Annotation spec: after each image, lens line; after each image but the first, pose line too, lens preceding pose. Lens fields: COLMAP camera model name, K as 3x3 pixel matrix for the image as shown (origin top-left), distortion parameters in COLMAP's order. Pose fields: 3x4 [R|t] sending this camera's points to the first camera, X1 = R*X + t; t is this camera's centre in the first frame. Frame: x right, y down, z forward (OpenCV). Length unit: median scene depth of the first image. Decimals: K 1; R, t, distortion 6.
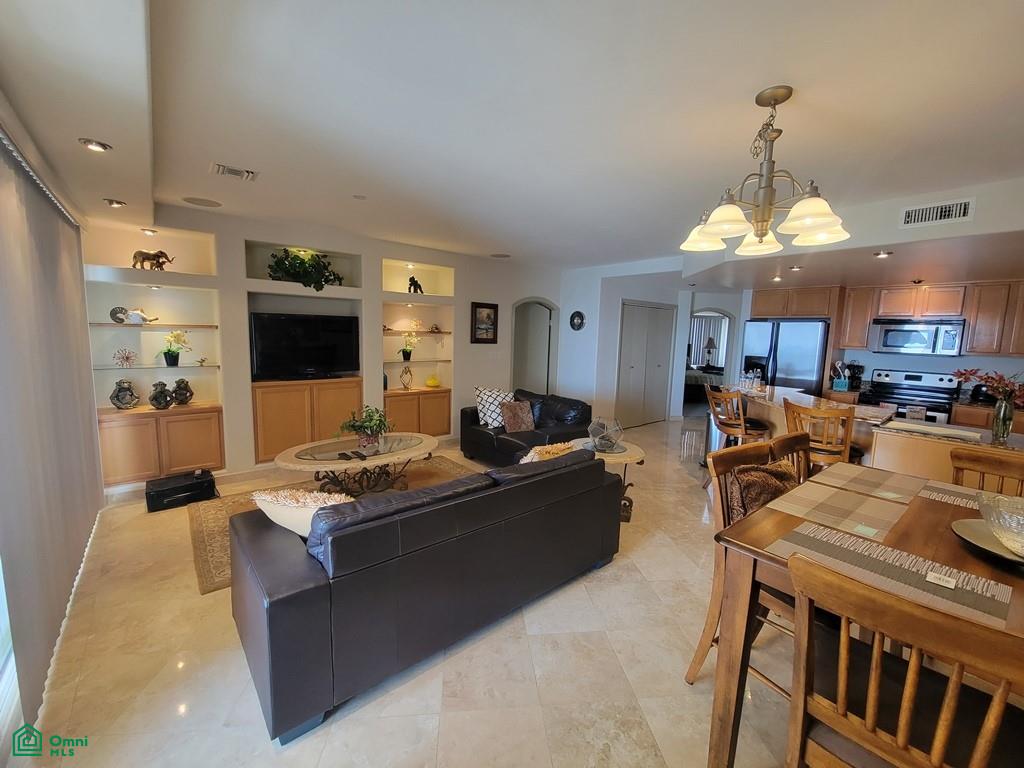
lens RADIAL K [[421.1, 0, 513.2], [0, 421.1, 381.2], [0, 0, 1]] dist [-0.001667, -0.001775]
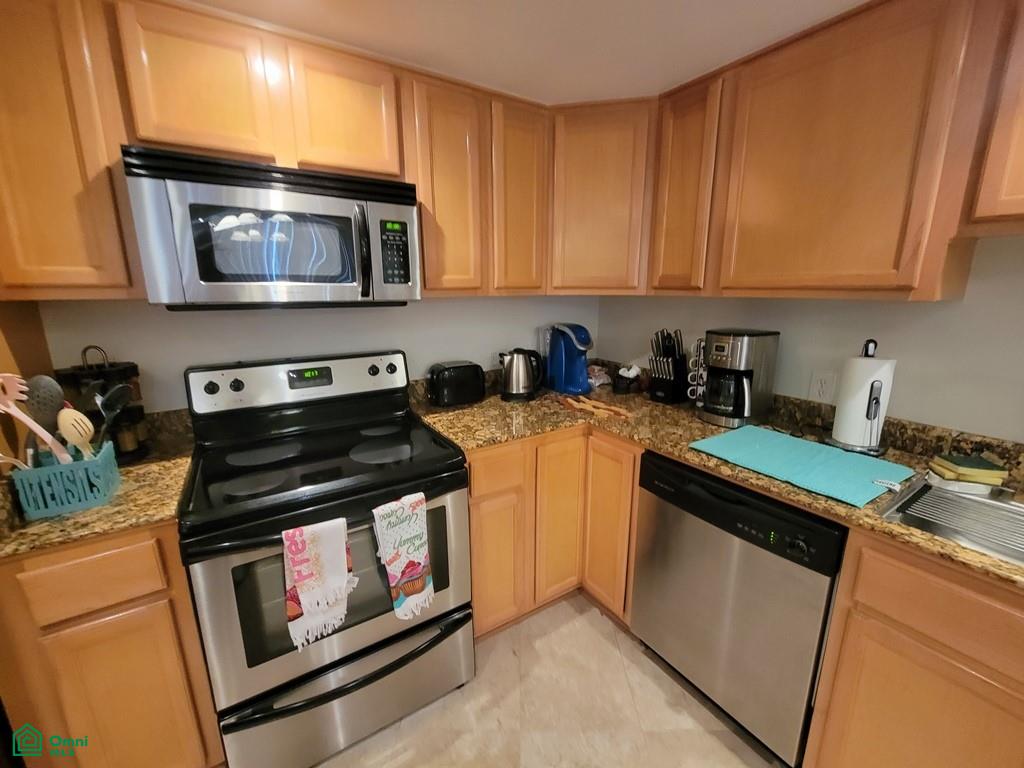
lens RADIAL K [[421.1, 0, 513.7], [0, 421.1, 383.3], [0, 0, 1]] dist [-0.001667, -0.001775]
pose [[0.106225, -0.243289, 0.964120, 0.917463], [0.122758, 0.965397, 0.230086, -0.081677], [-0.986735, 0.093912, 0.132415, 1.122069]]
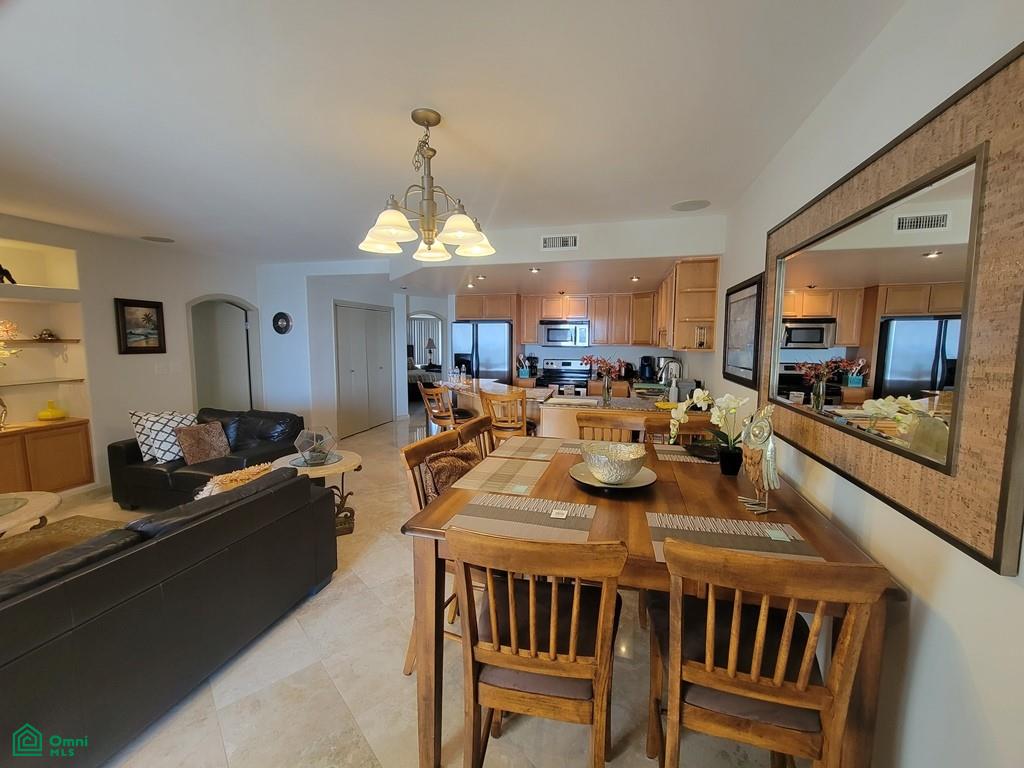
lens RADIAL K [[421.1, 0, 519.4], [0, 421.1, 380.5], [0, 0, 1]] dist [-0.001667, -0.001775]
pose [[0.807686, -0.083556, 0.583662, 0.053105], [0.088047, 0.995901, 0.020730, 0.004027], [-0.583001, 0.034647, 0.811732, -0.008112]]
